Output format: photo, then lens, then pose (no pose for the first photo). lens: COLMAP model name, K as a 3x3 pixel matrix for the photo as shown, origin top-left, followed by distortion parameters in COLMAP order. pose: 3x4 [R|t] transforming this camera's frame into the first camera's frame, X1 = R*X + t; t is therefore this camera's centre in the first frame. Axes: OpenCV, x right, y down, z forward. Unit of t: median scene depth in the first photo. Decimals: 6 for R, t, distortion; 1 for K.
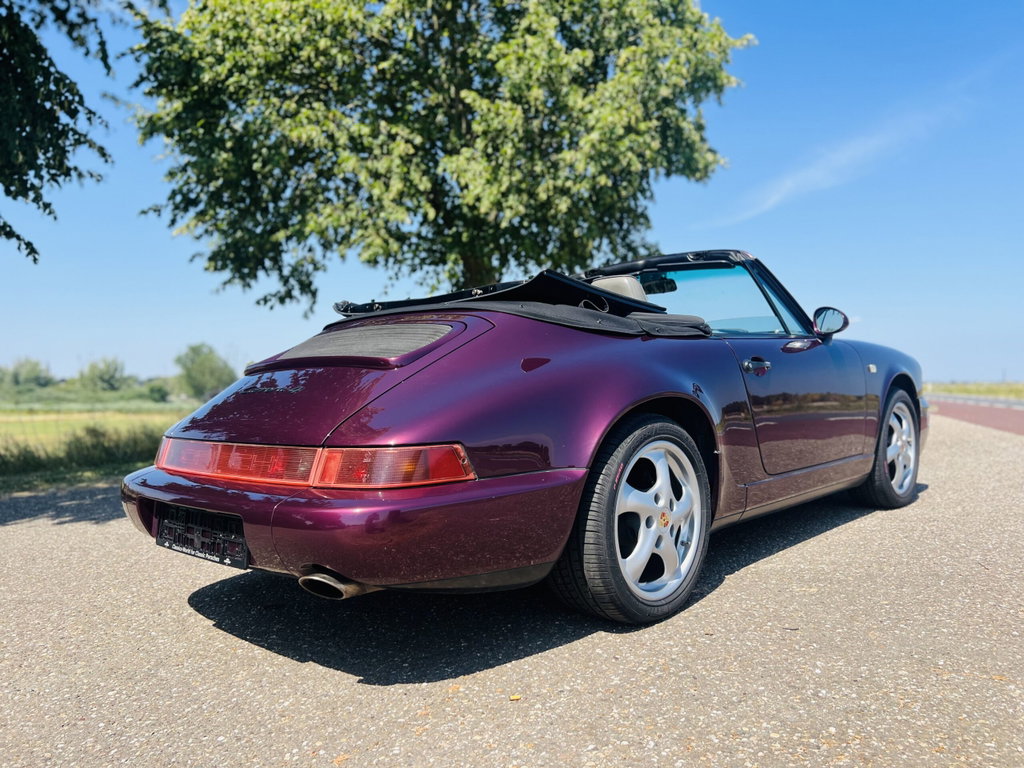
lens RADIAL K [[780.6, 0, 516.4], [0, 780.6, 387.7], [0, 0, 1]] dist [0.073421, -0.088098]
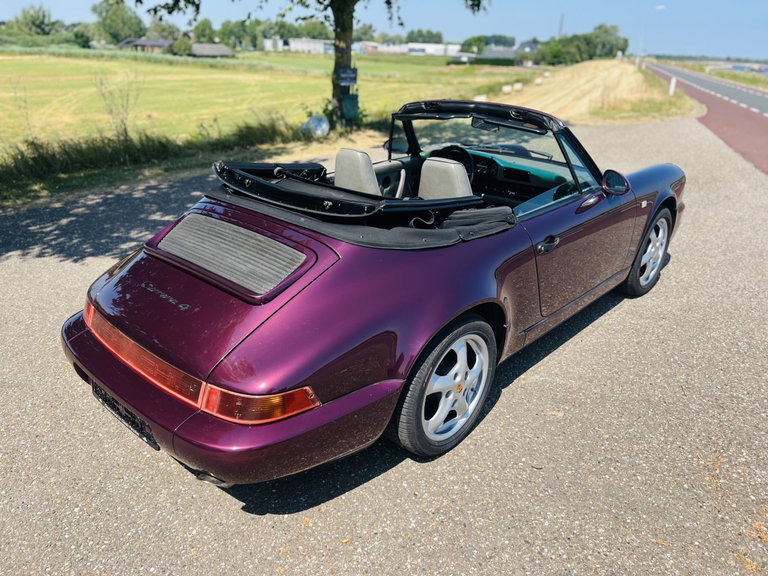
lens RADIAL K [[585.5, 0, 379.2], [0, 585.5, 295.2], [0, 0, 1]] dist [0.073421, -0.088098]
pose [[0.999121, 0.037084, 0.019562, 0.011649], [-0.041784, 0.919263, 0.391419, -0.229482], [-0.003467, -0.391893, 0.920004, 0.063700]]
